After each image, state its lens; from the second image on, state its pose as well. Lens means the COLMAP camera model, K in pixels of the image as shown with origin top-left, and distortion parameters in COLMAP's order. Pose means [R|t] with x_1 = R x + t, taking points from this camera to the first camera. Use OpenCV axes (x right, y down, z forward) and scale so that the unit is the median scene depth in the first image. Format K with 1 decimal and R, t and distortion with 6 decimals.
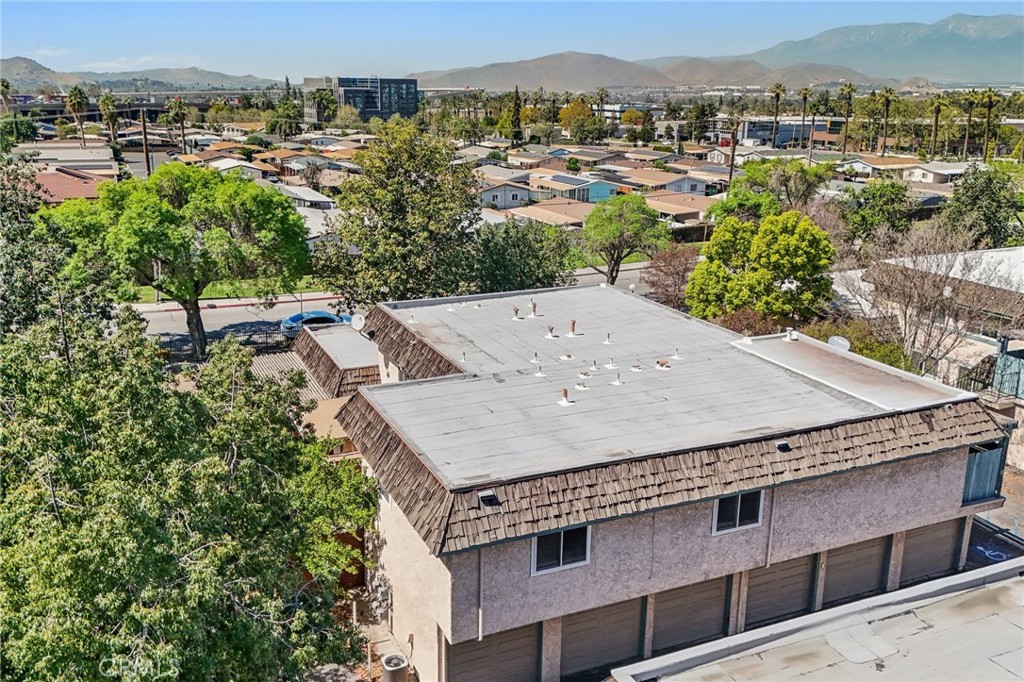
lens RADIAL K [[893.0, 0, 506.1], [0, 893.0, 336.8], [0, 0, 1]] dist [0.082555, -0.121062]
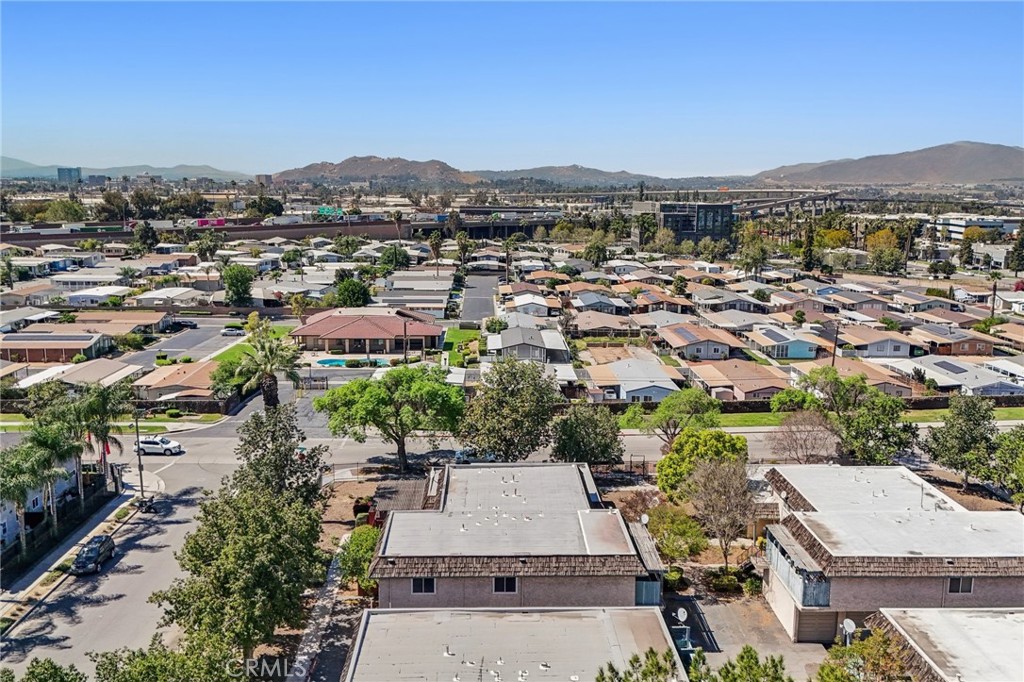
lens RADIAL K [[893.0, 0, 505.5], [0, 893.0, 338.0], [0, 0, 1]] dist [0.082555, -0.121062]
pose [[0.920398, 0.063881, -0.385730, 0.112822], [-0.099179, 0.992440, -0.072294, -0.028936], [0.378195, 0.104796, 0.919775, -0.127929]]
